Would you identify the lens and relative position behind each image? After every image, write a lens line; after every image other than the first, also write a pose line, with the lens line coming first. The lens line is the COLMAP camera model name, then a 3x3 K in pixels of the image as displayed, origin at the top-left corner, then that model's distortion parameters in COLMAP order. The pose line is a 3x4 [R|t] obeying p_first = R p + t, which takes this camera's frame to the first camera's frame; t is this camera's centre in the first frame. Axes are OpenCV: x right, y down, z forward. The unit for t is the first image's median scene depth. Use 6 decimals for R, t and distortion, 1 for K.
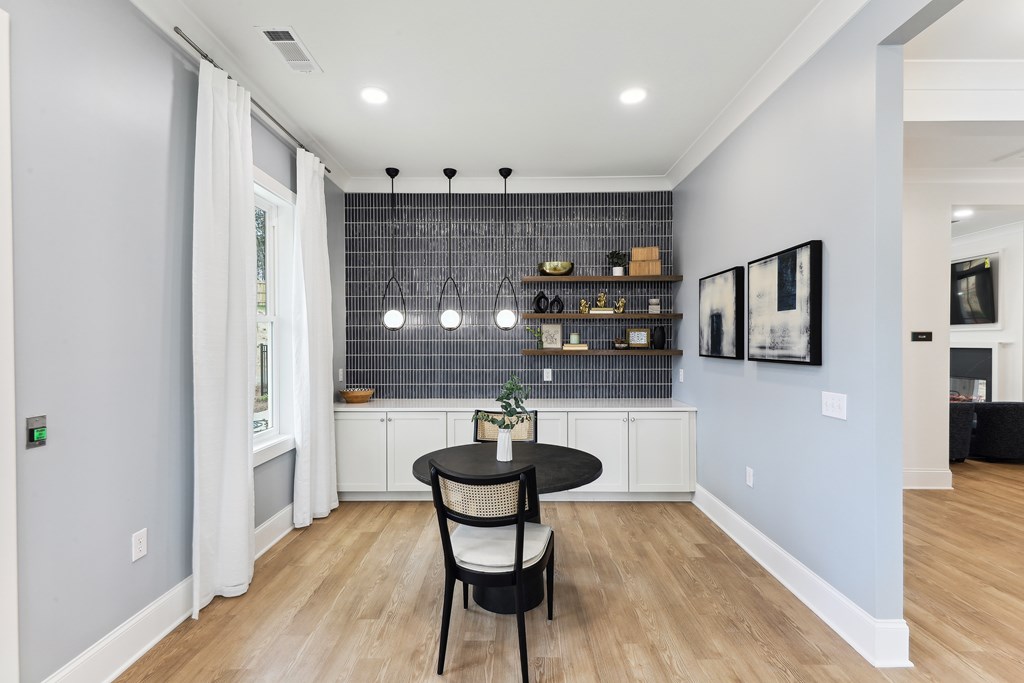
lens RADIAL K [[457.5, 0, 505.7], [0, 457.5, 345.2], [0, 0, 1]] dist [0.003176, 0.000255]
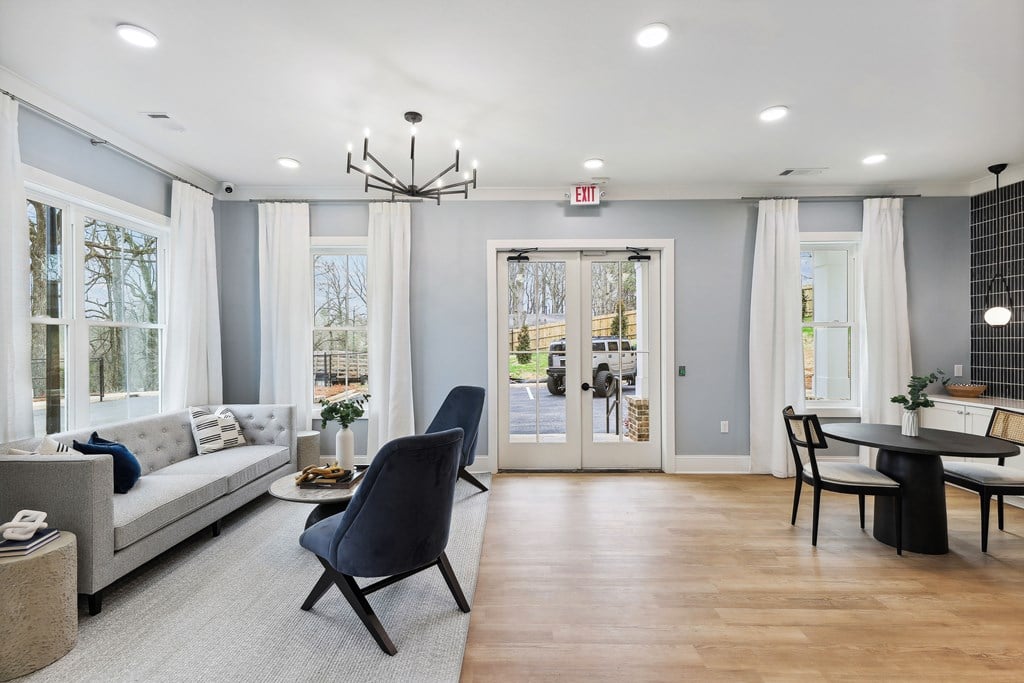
lens RADIAL K [[457.5, 0, 505.7], [0, 457.5, 345.2], [0, 0, 1]] dist [0.003176, 0.000255]
pose [[-0.008553, 0.005326, -0.999949, 1.020674], [-0.001740, 0.999984, 0.005341, 0.001971], [0.999962, 0.001786, -0.008544, -0.074555]]
